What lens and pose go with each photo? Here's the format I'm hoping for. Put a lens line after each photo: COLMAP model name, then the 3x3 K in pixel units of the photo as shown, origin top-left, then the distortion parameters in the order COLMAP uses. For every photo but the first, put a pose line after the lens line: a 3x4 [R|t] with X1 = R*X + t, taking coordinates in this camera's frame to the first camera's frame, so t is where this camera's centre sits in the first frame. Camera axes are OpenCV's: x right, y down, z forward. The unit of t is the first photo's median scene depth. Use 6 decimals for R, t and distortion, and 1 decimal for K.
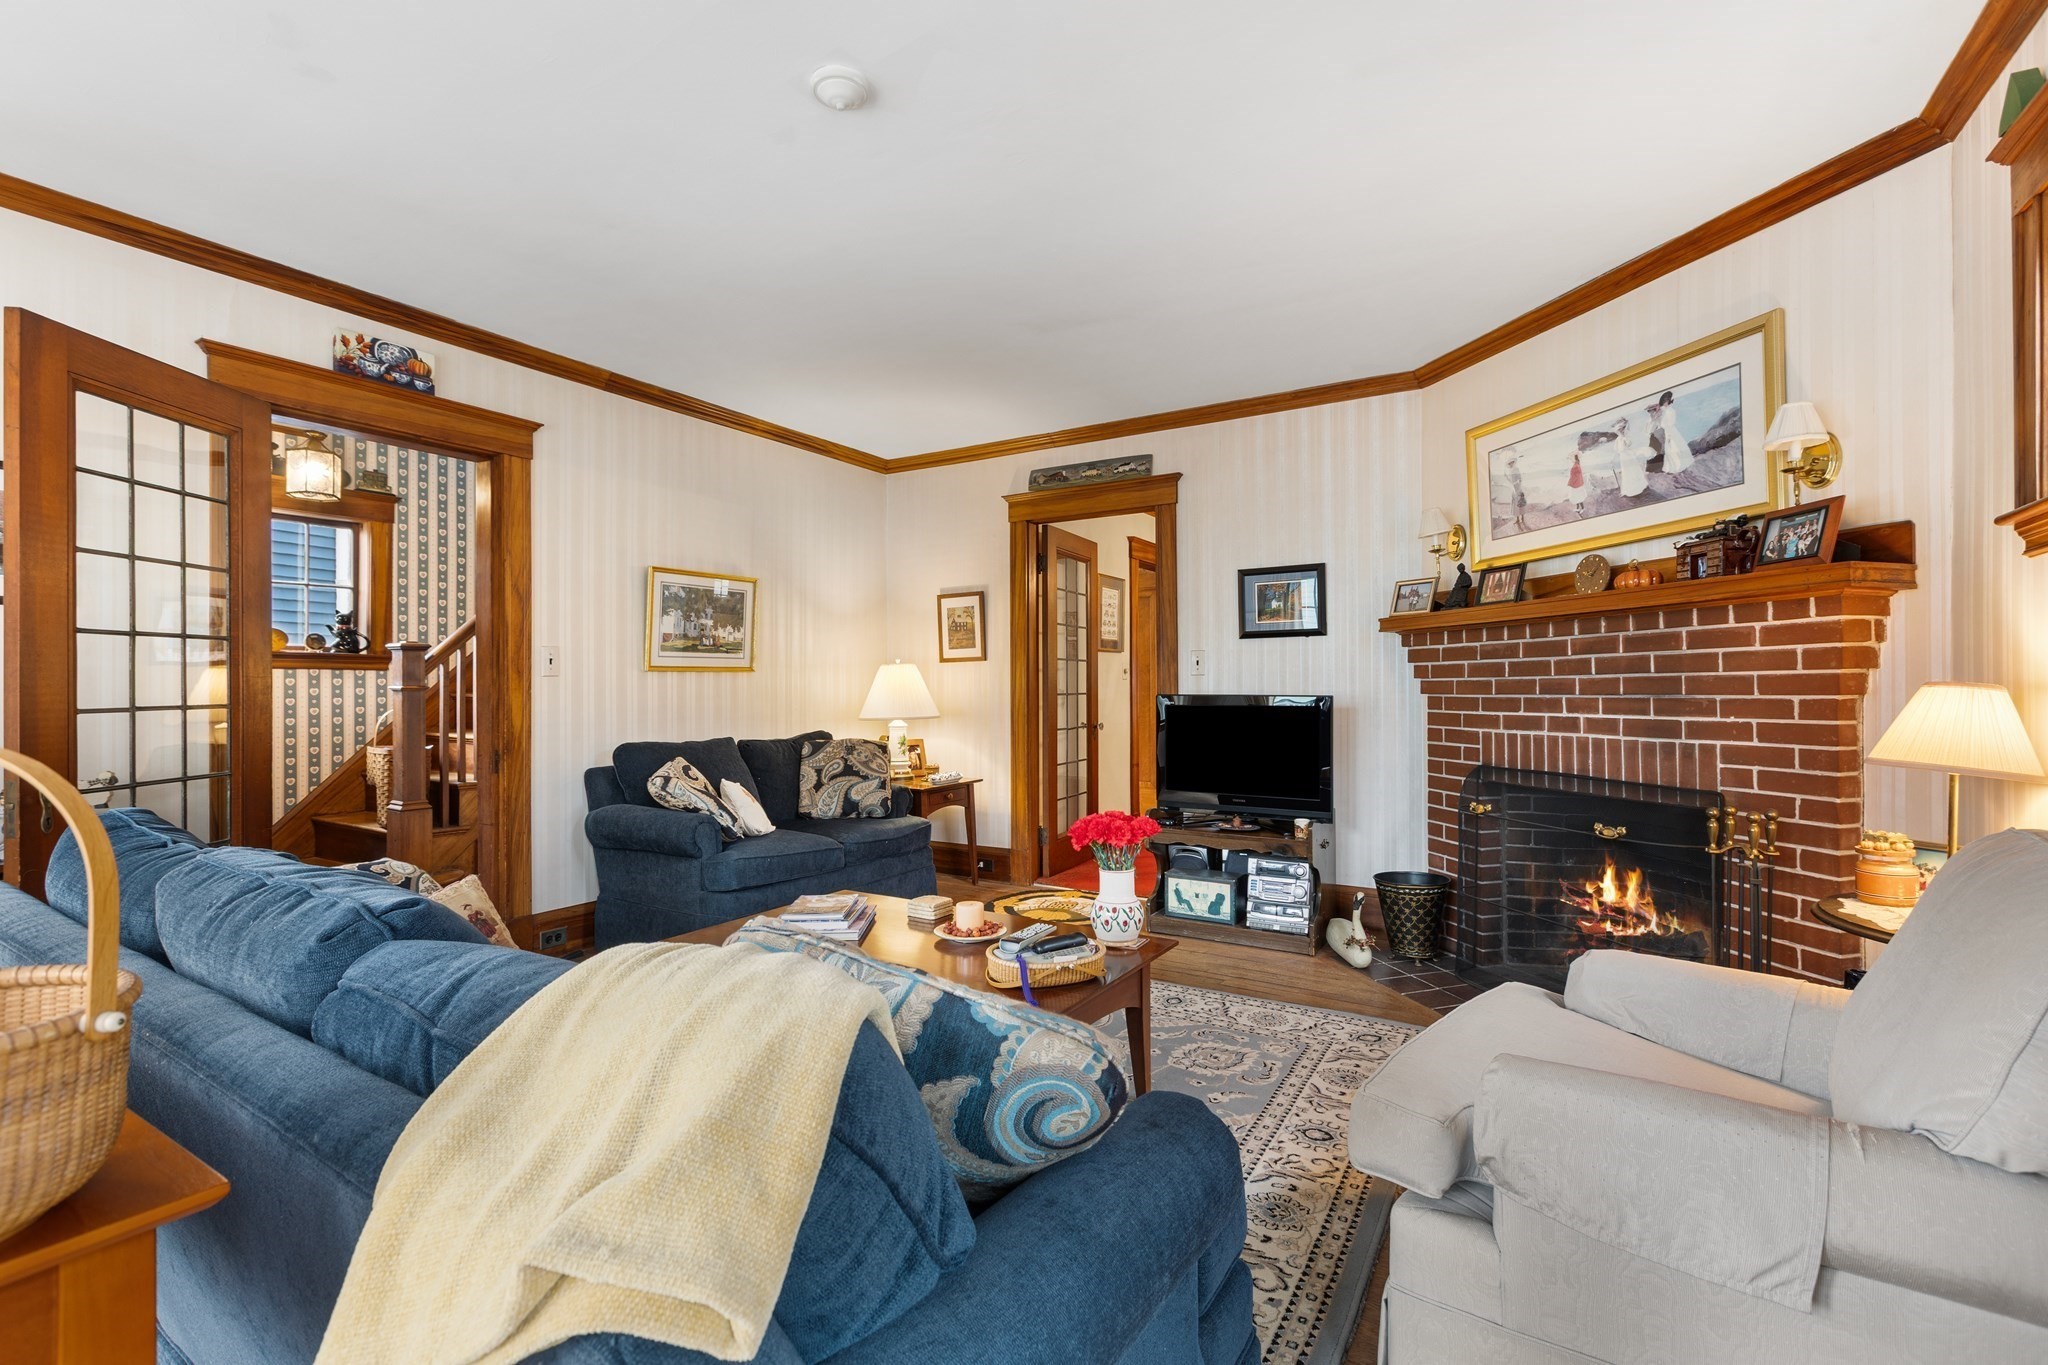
lens RADIAL K [[910.4, 0, 1024.0], [0, 910.4, 682.5], [0, 0, 1]] dist [0.019553, 0.000092]
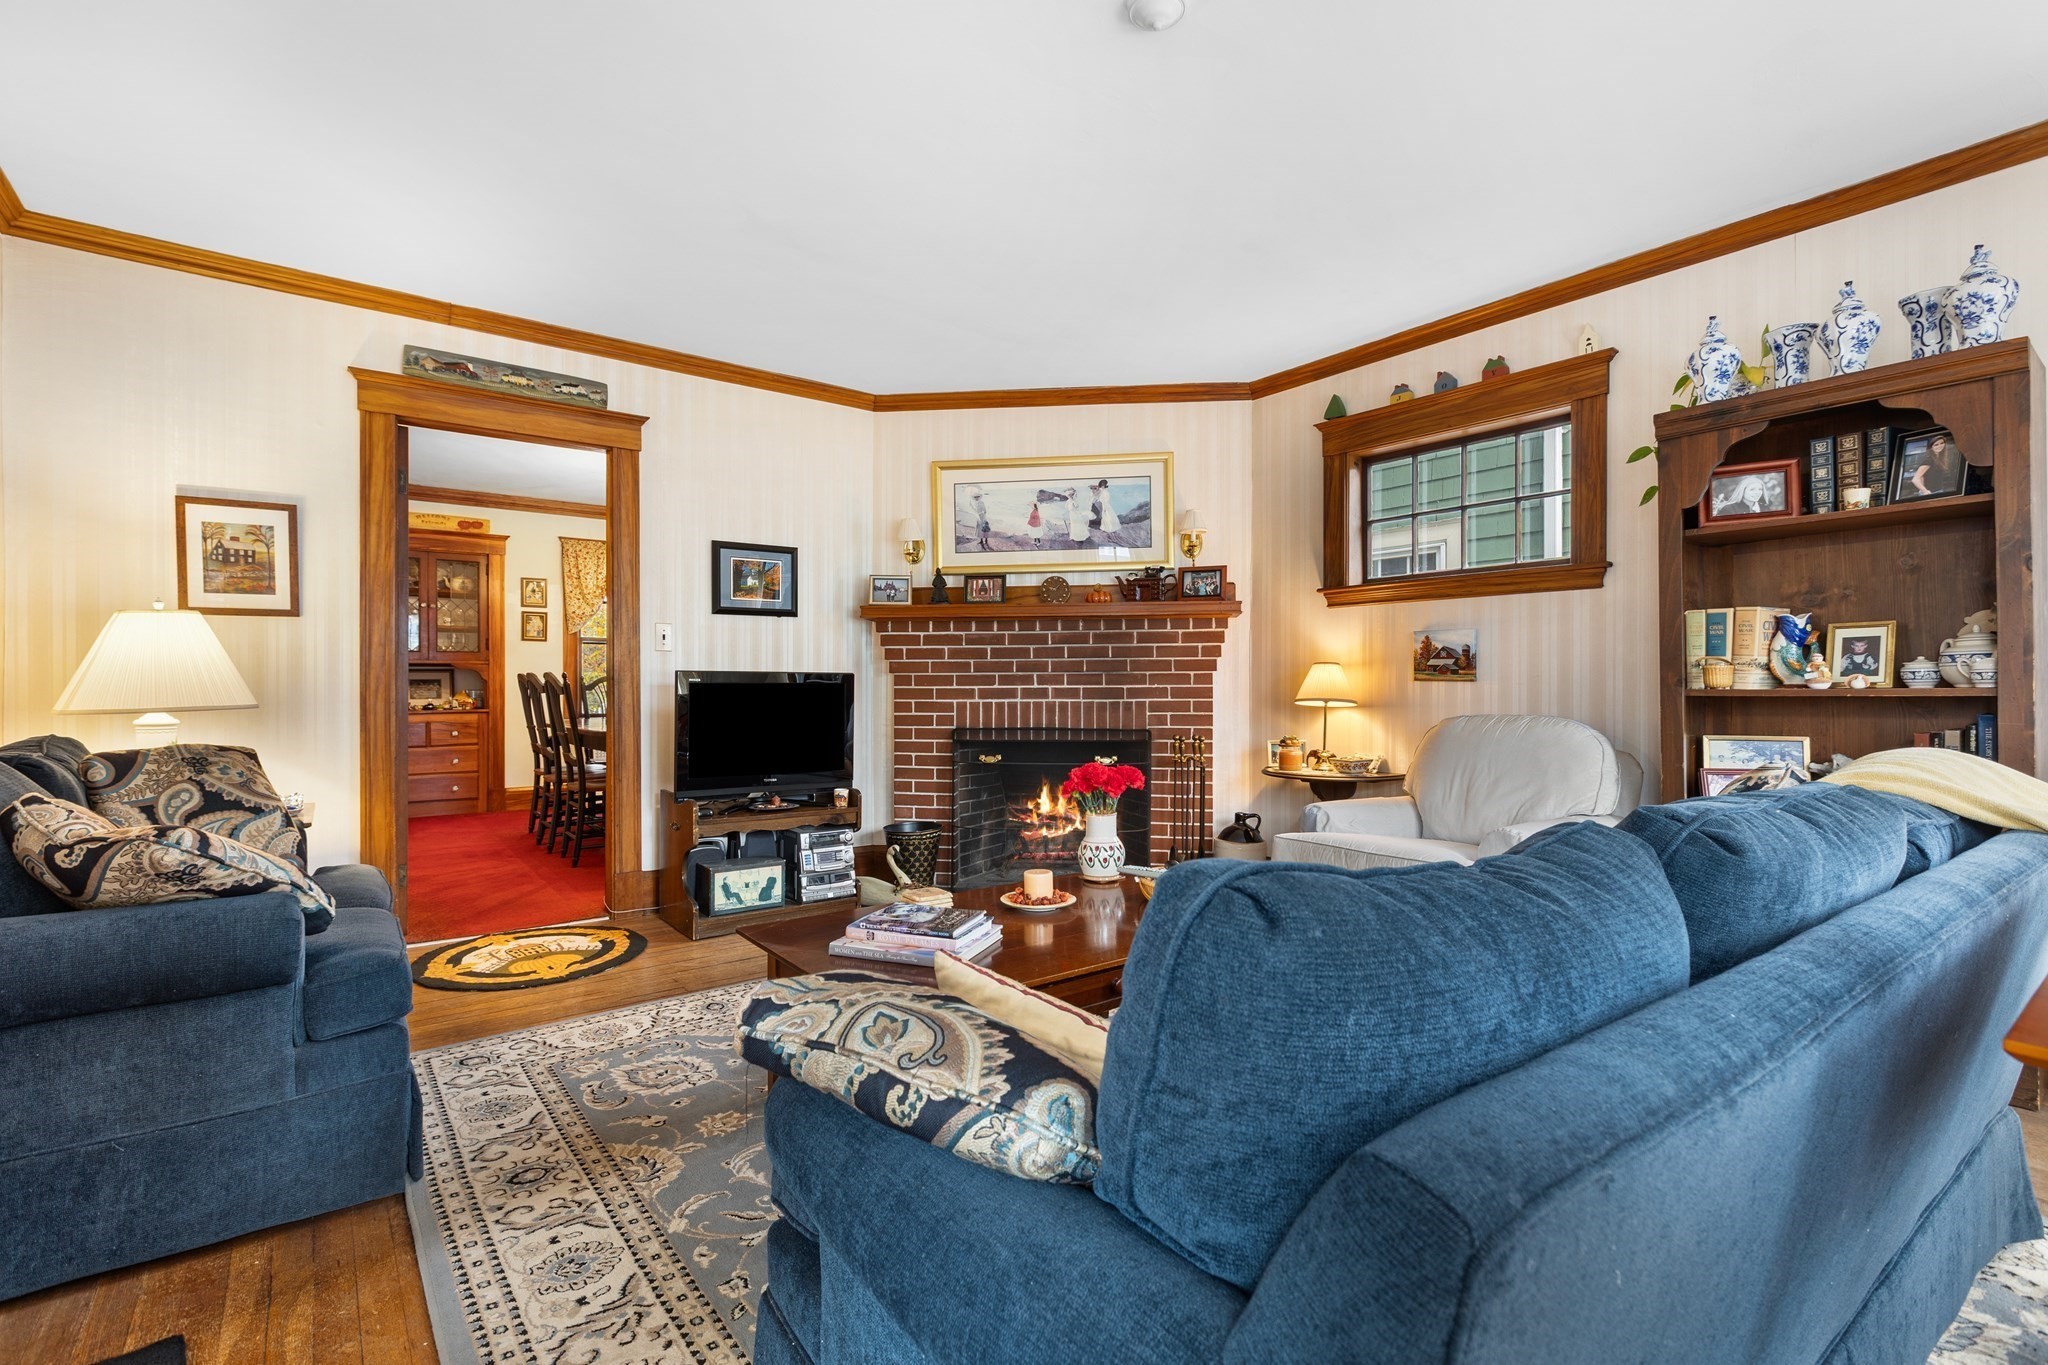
lens RADIAL K [[919.1, 0, 1017.1], [0, 919.1, 689.4], [0, 0, 1]] dist [0.003576, 0.000632]
pose [[0.372936, -0.001603, 0.927856, -0.662652], [-0.006207, 0.999972, 0.004222, 0.030395], [-0.927836, -0.007334, 0.372916, 0.445212]]
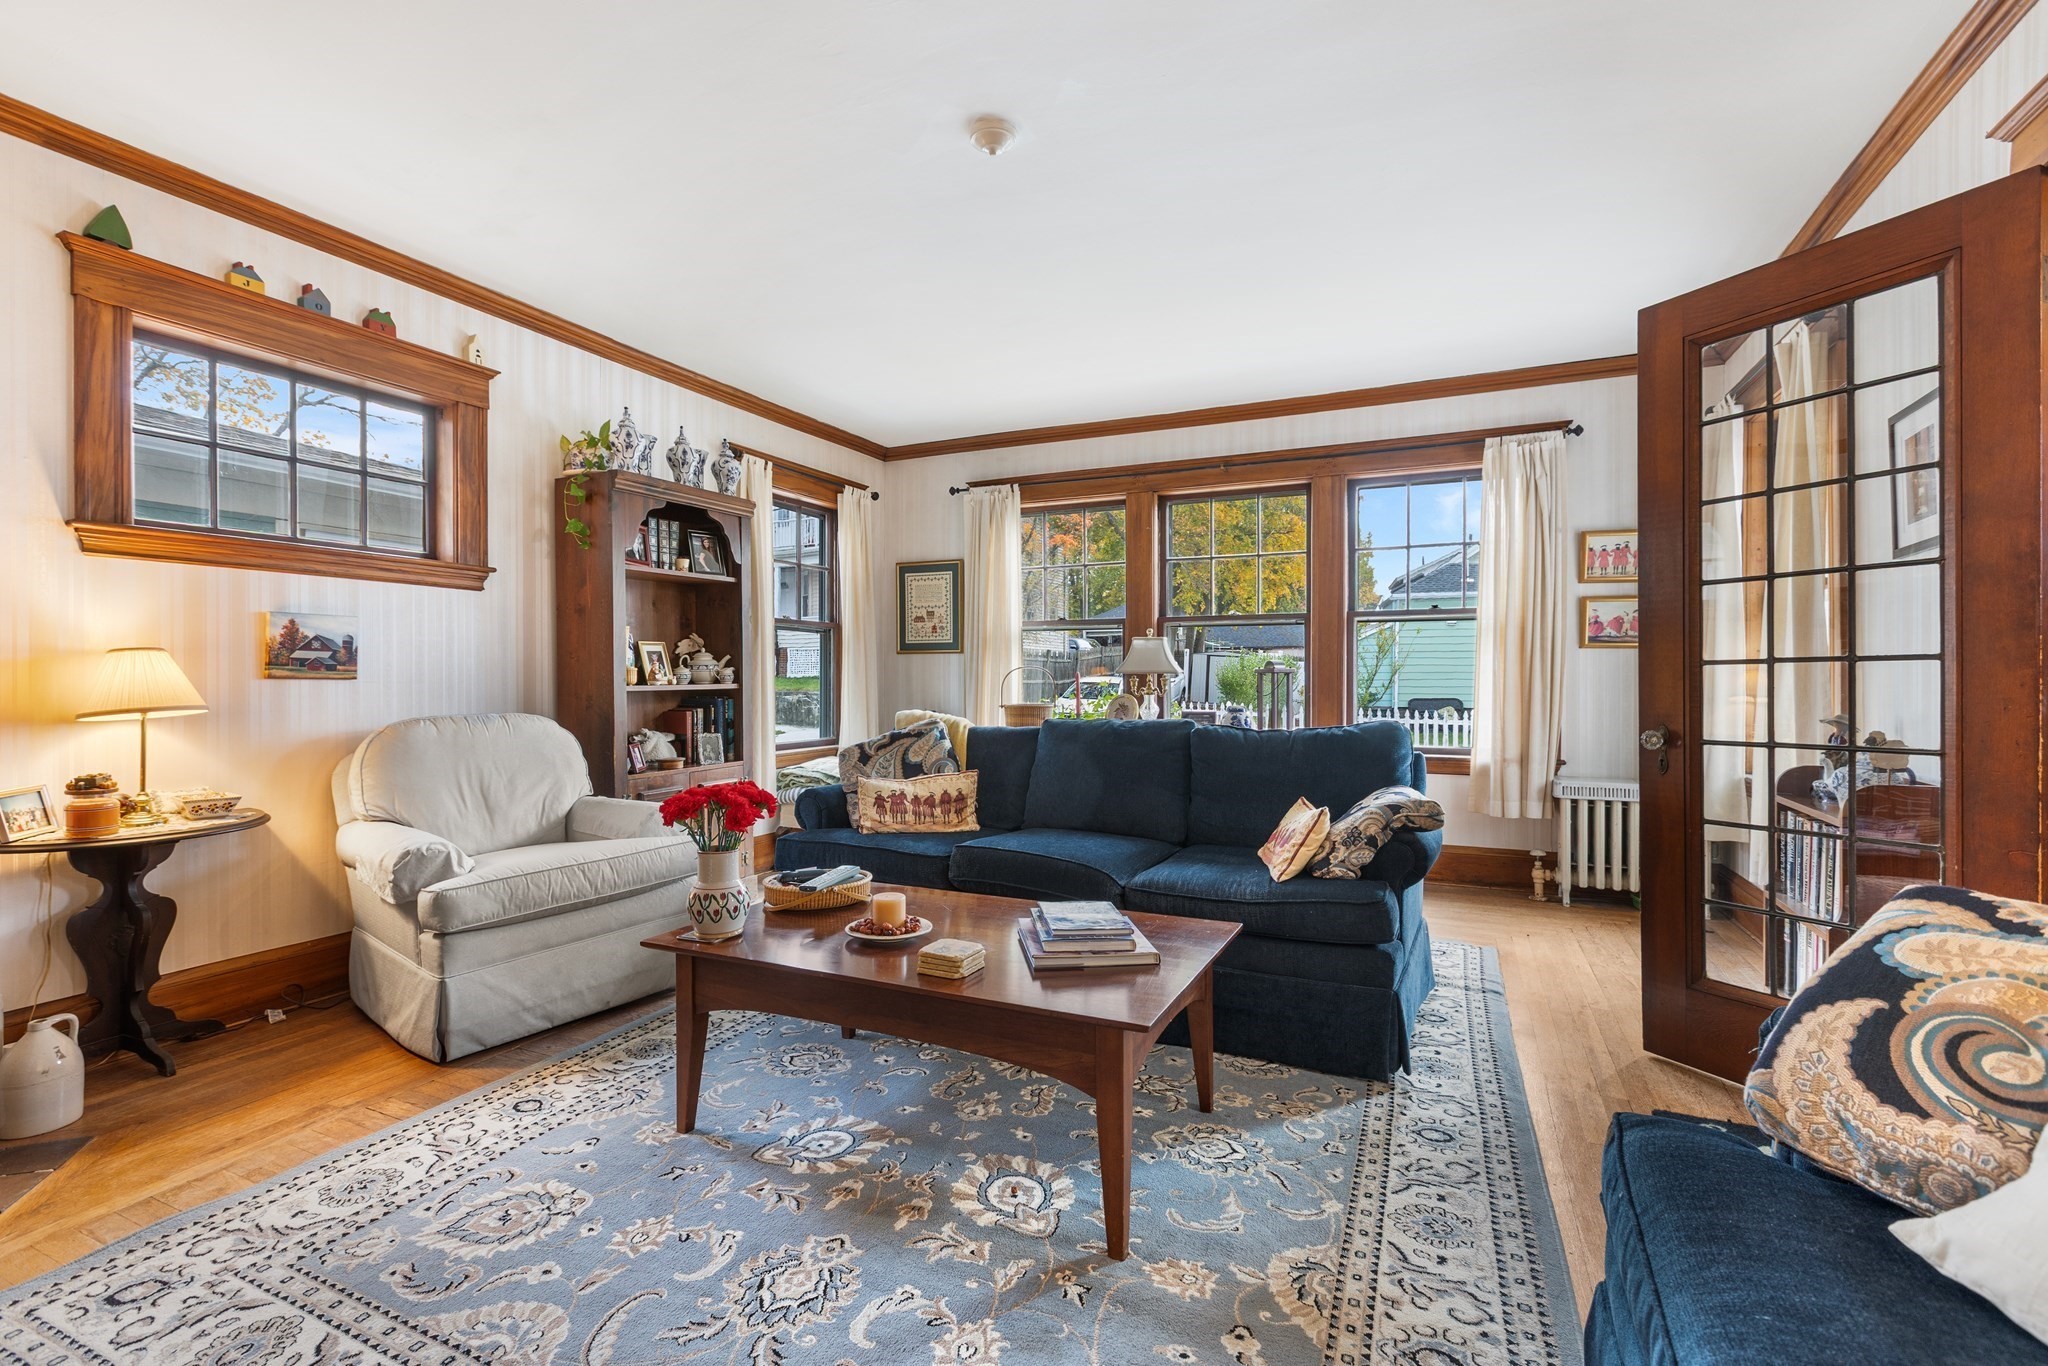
lens RADIAL K [[921.9, 0, 1024.0], [0, 921.9, 683.0], [0, 0, 1]] dist [0.001917, 0.000164]
pose [[-0.994565, 0.006228, -0.103930, -0.050260], [0.006459, 0.999977, -0.001888, 0.031944], [0.103916, -0.002549, -0.994583, 1.288681]]
